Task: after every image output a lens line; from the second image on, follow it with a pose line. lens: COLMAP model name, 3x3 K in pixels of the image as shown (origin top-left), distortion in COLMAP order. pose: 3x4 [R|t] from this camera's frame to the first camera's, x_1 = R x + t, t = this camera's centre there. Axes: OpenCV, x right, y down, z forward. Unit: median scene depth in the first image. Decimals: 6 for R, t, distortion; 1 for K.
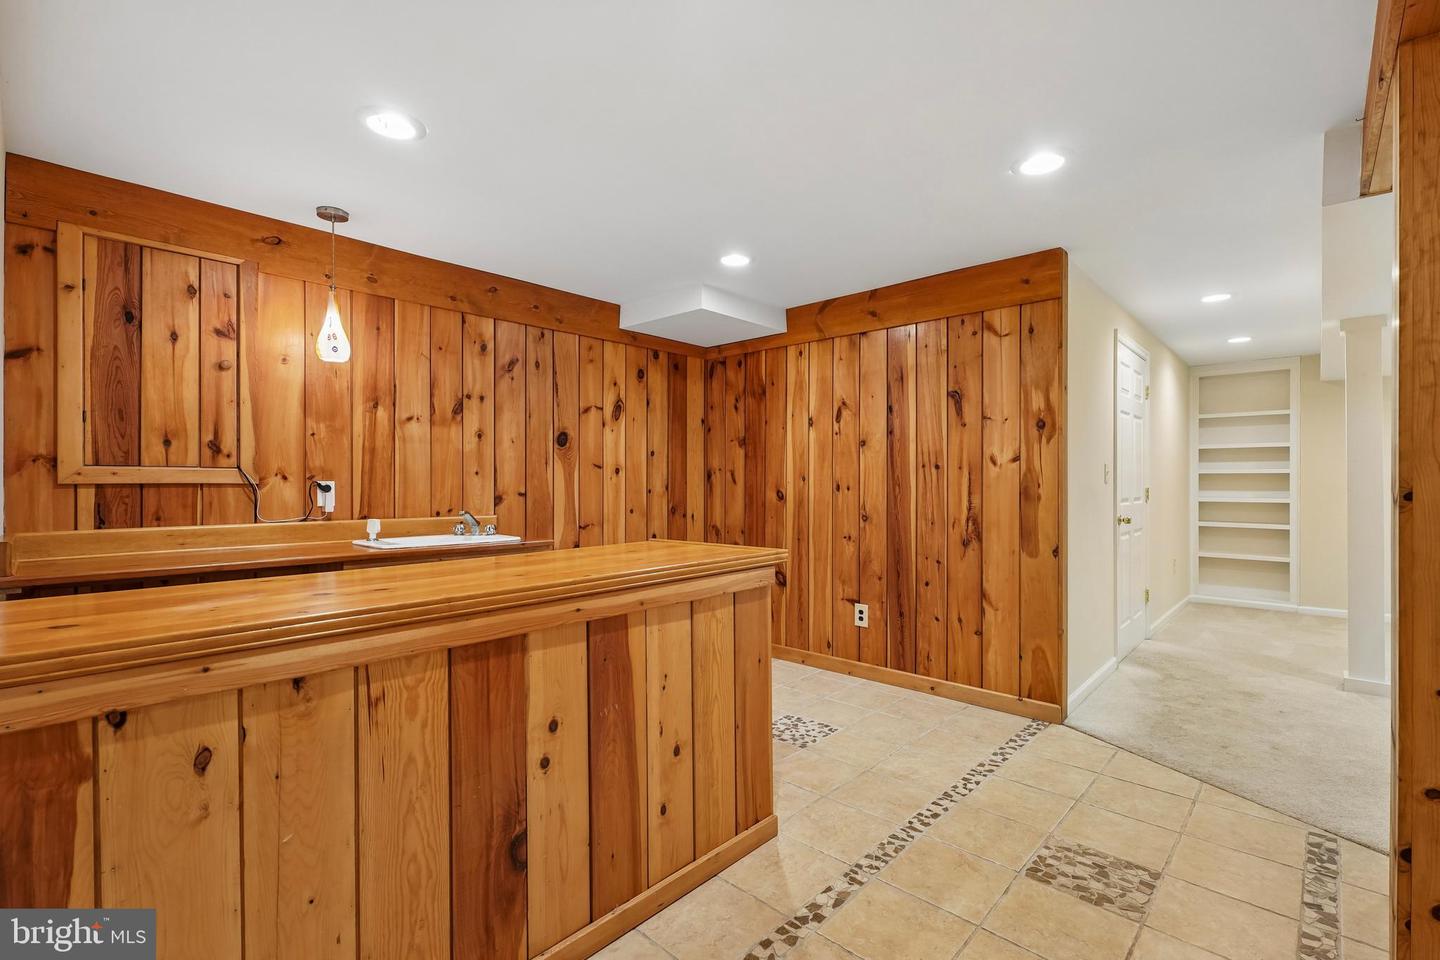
lens RADIAL K [[652.1, 0, 715.3], [0, 652.1, 482.3], [0, 0, 1]] dist [0.001226, -0.000545]
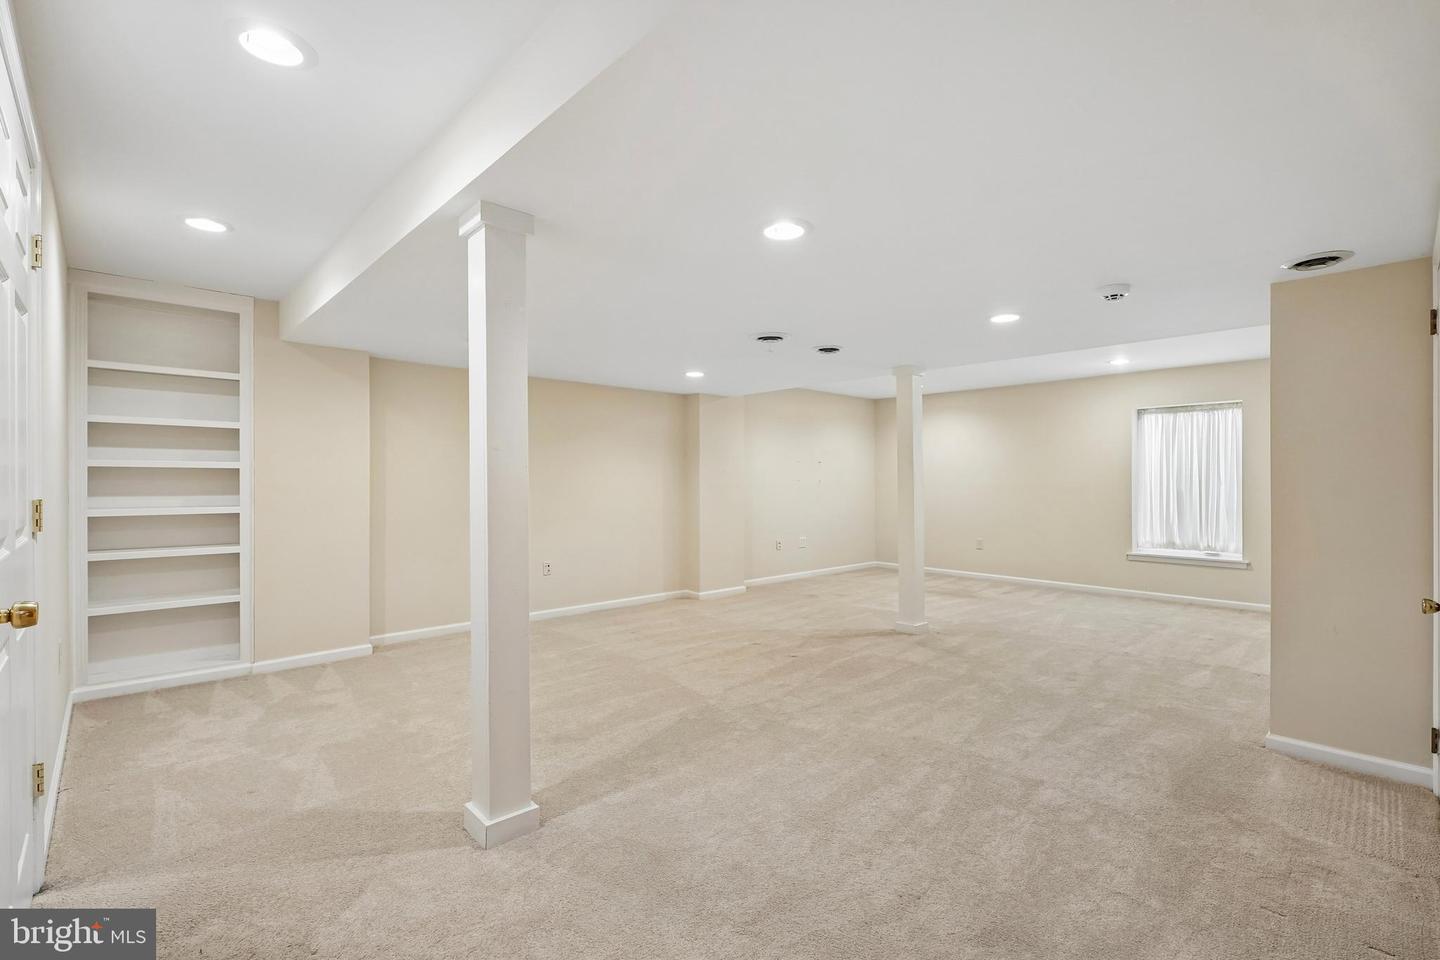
lens RADIAL K [[652.1, 0, 714.4], [0, 652.1, 486.1], [0, 0, 1]] dist [0.001226, -0.000545]
pose [[0.073546, -0.003090, 0.997287, 0.244804], [0.001937, 0.999994, 0.002955, 0.003072], [-0.997290, 0.001714, 0.073552, 0.461559]]
